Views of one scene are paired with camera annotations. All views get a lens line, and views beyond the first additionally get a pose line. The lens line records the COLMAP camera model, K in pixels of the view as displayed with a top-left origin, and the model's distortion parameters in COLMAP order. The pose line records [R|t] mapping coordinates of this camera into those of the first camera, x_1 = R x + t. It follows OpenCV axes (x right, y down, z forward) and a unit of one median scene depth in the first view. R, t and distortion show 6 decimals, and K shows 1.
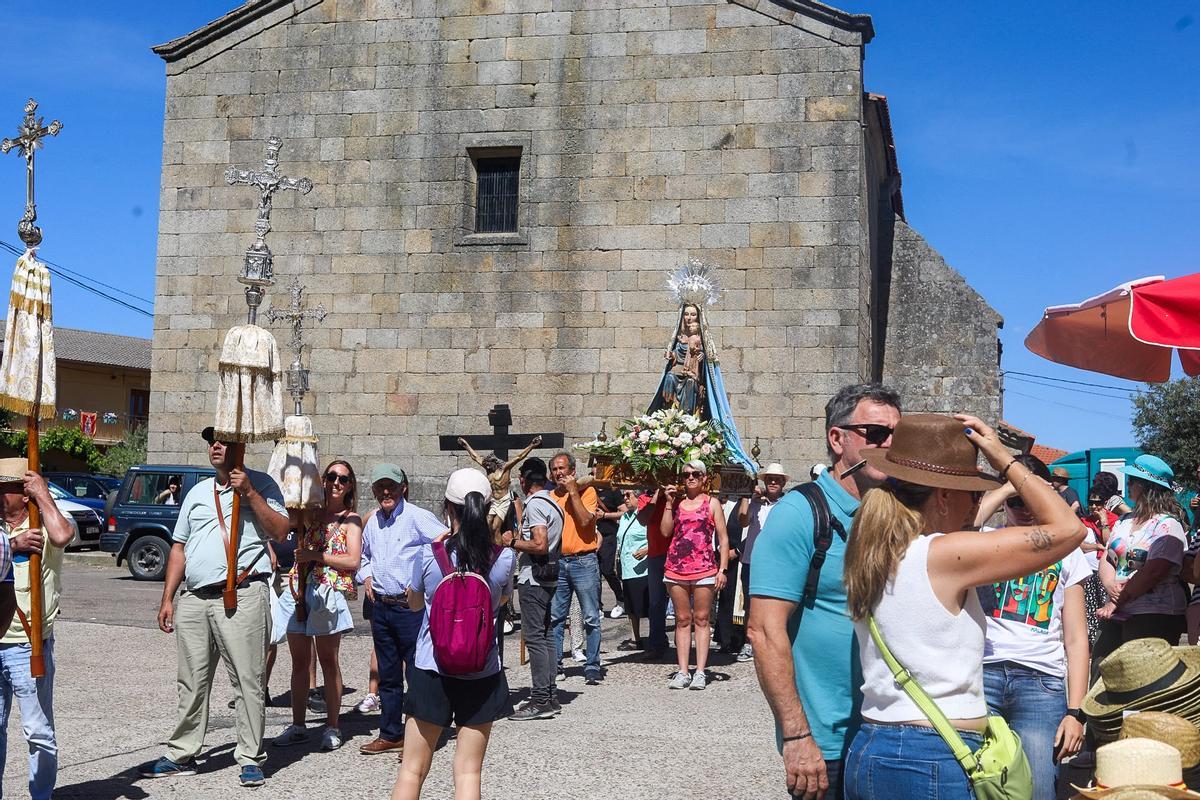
lens RADIAL K [[1742.4, 0, 600.0], [0, 1742.4, 400.0], [0, 0, 1]] dist [-0.080664, -0.087957]
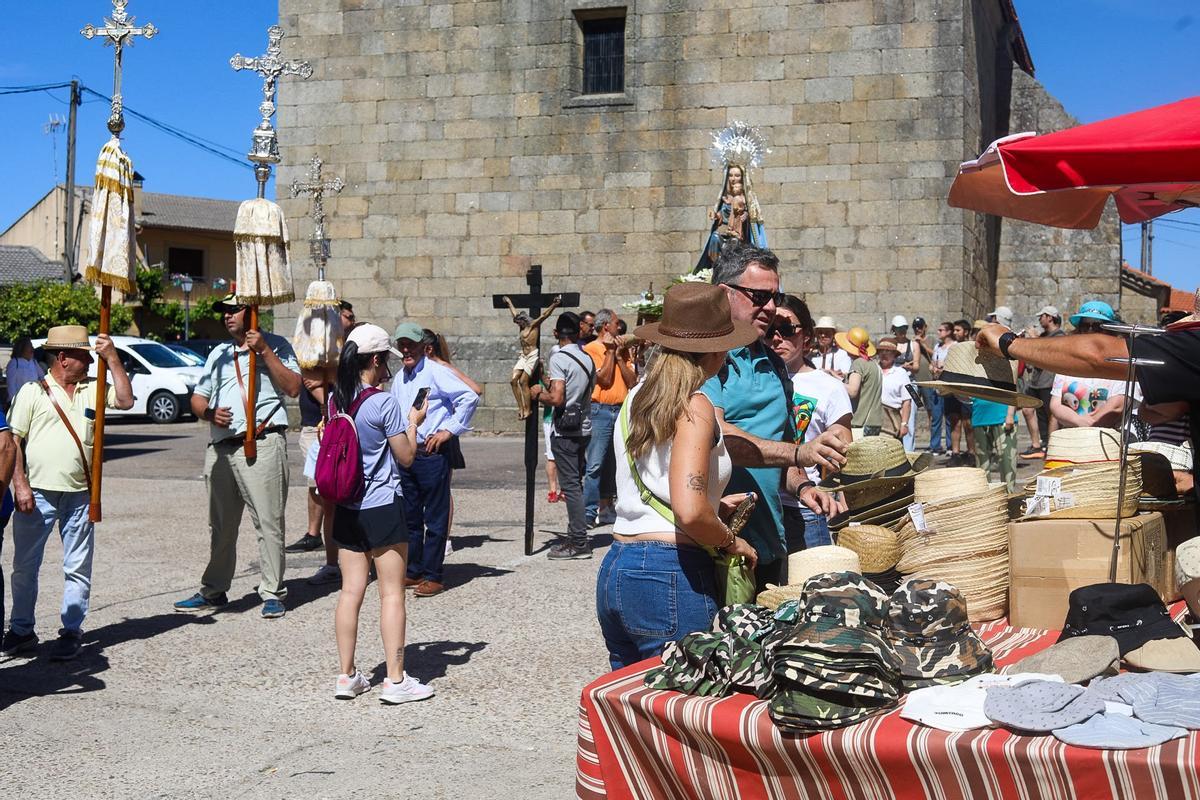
lens RADIAL K [[1754.5, 0, 600.0], [0, 1754.5, 400.0], [0, 0, 1]] dist [-0.088963, -0.062673]
pose [[0.994991, -0.016169, -0.098653, 0.036039], [0.024071, 0.996549, 0.079446, 0.000325], [0.097028, -0.081422, 0.991946, -0.022572]]
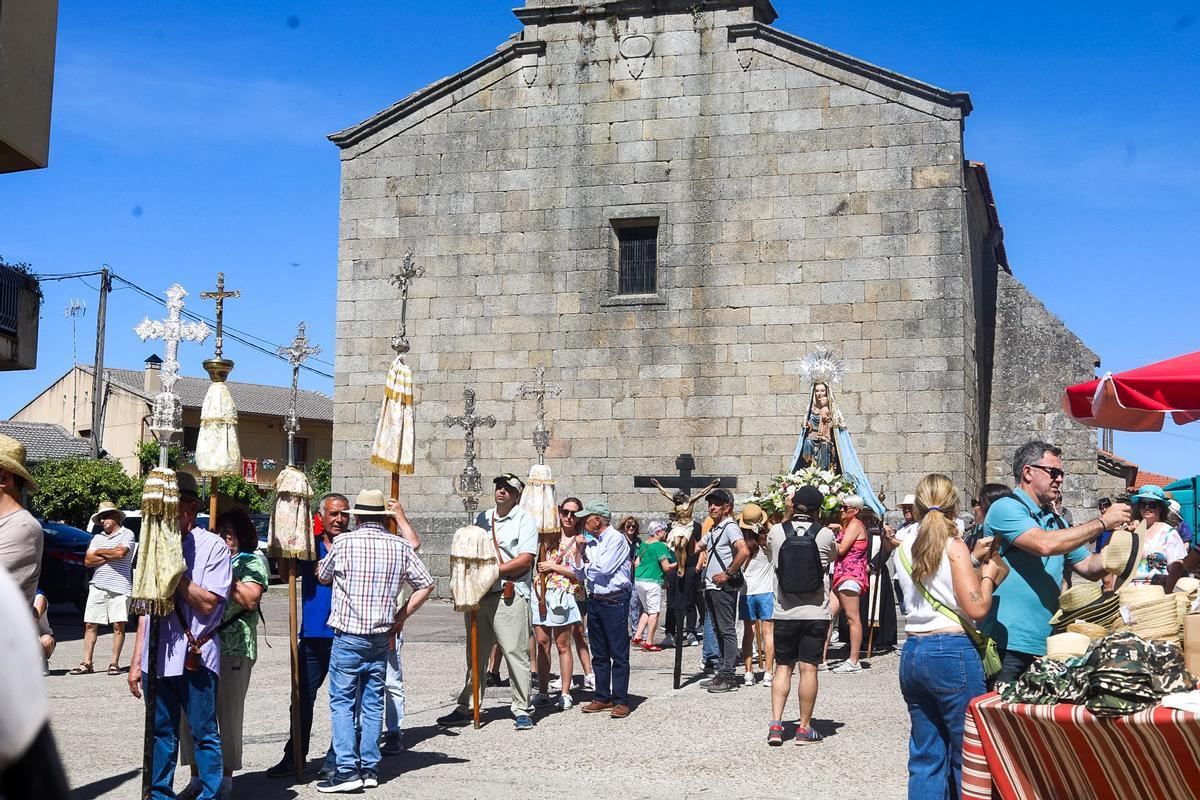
lens RADIAL K [[1742.4, 0, 600.0], [0, 1742.4, 400.0], [0, 0, 1]] dist [-0.080664, -0.087957]
pose [[0.997471, -0.020937, -0.067916, -0.008948], [0.019491, 0.999571, -0.021872, -0.003634], [0.068345, 0.020493, 0.997451, -0.122480]]
